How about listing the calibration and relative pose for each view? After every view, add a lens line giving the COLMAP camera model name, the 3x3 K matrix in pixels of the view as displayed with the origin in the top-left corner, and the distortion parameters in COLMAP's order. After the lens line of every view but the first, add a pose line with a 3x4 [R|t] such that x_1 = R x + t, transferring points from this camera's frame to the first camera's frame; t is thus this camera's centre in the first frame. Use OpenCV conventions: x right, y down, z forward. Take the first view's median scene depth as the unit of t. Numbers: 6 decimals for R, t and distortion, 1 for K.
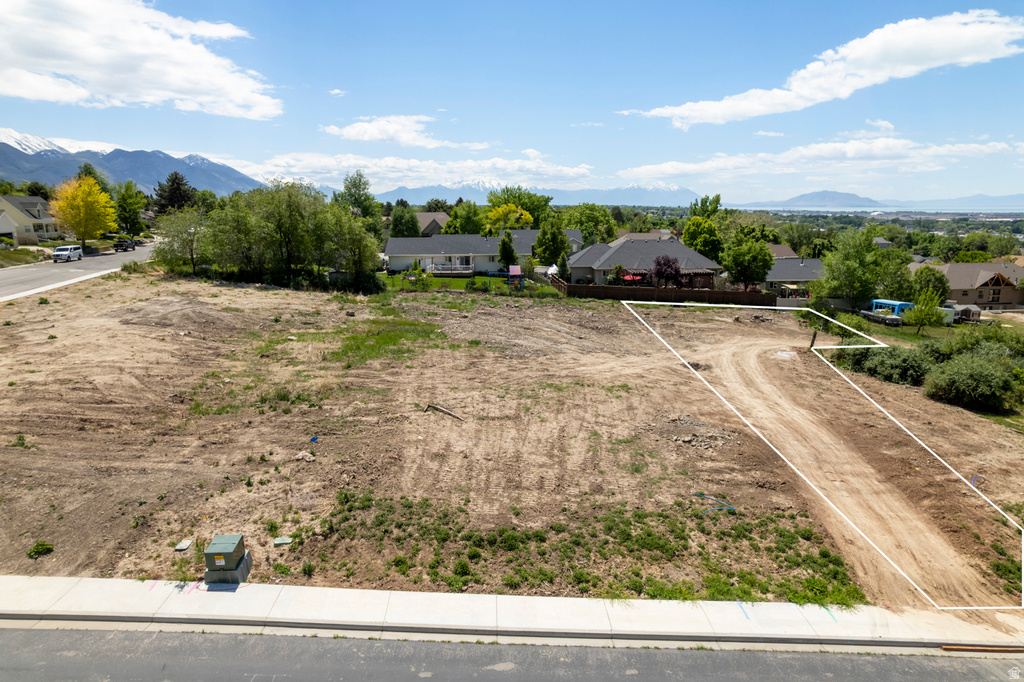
lens RADIAL K [[653.9, 0, 513.4], [0, 653.9, 346.5], [0, 0, 1]] dist [-0.078171, 0.070438]
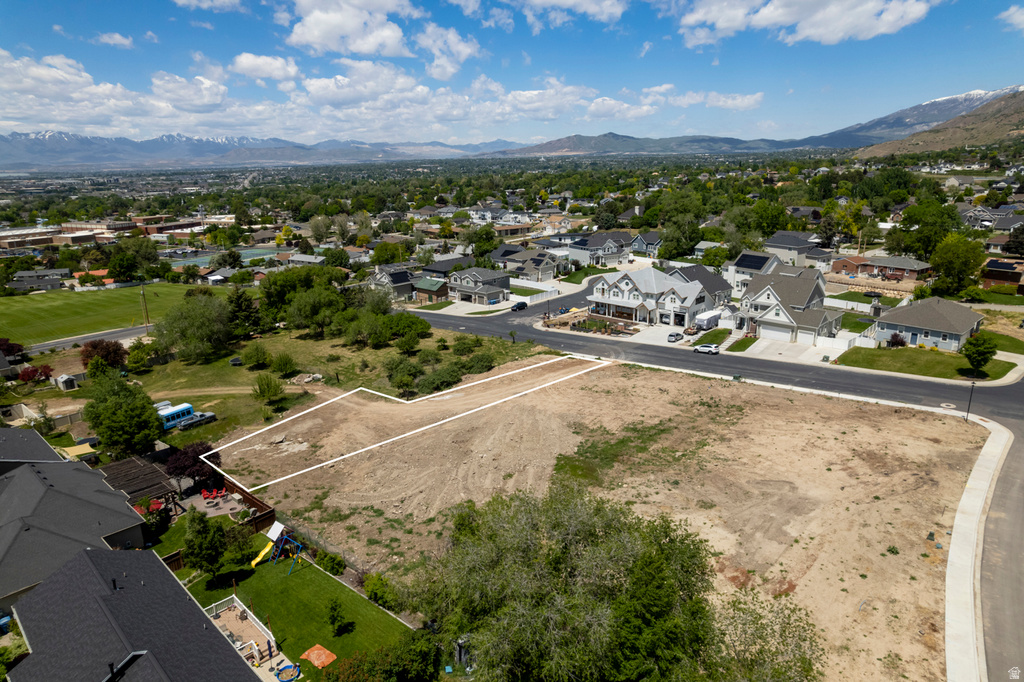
lens RADIAL K [[653.9, 0, 516.1], [0, 653.9, 342.6], [0, 0, 1]] dist [-0.078171, 0.070438]
pose [[-0.714269, -0.179255, 0.676526, -1.043707], [0.166219, 0.895537, 0.412777, -0.932438], [-0.679846, 0.407286, -0.609858, 2.070325]]
